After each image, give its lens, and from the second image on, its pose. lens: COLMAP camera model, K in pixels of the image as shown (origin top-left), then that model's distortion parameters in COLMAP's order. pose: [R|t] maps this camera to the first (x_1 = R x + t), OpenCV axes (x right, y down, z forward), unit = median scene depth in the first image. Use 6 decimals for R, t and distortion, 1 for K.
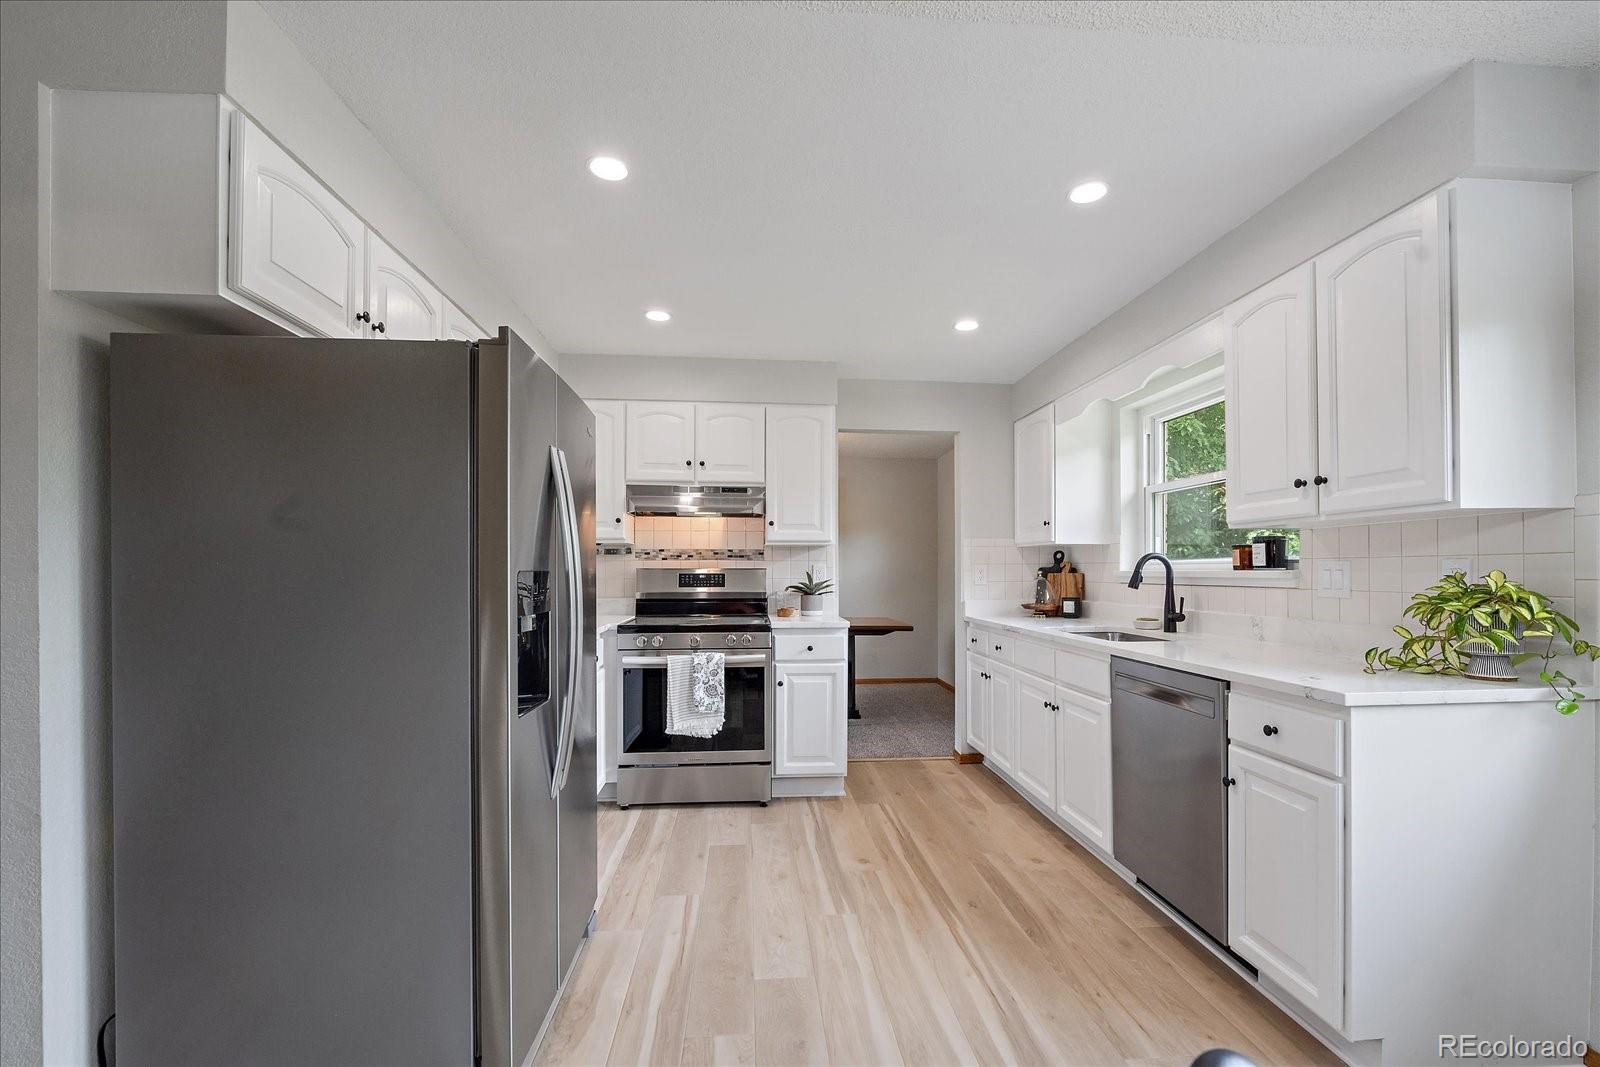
lens RADIAL K [[715.2, 0, 805.4], [0, 715.2, 560.6], [0, 0, 1]] dist [-0.001722, -0.000315]
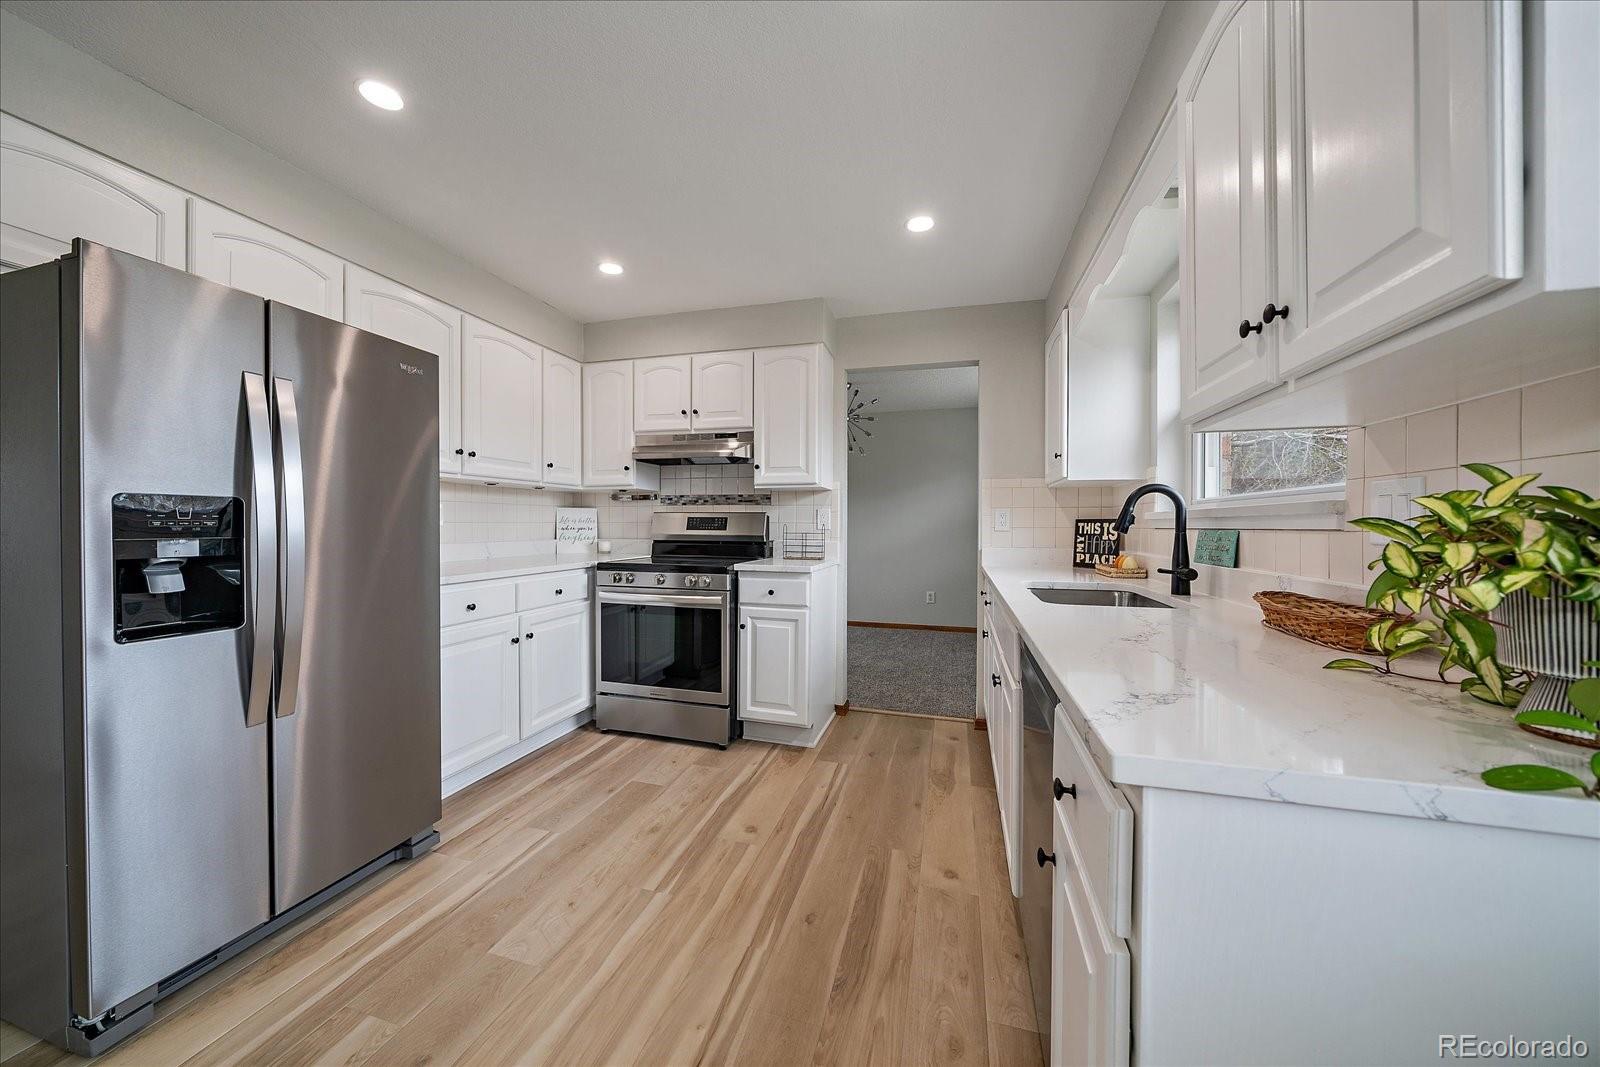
lens RADIAL K [[585.6, 0, 765.6], [0, 585.6, 524.5], [0, 0, 1]] dist [-0.002890, -0.000188]
pose [[0.921839, 0.005387, -0.387536, 0.338431], [-0.000148, 0.999908, 0.013547, 0.021114], [0.387573, -0.012431, 0.921755, 0.289992]]
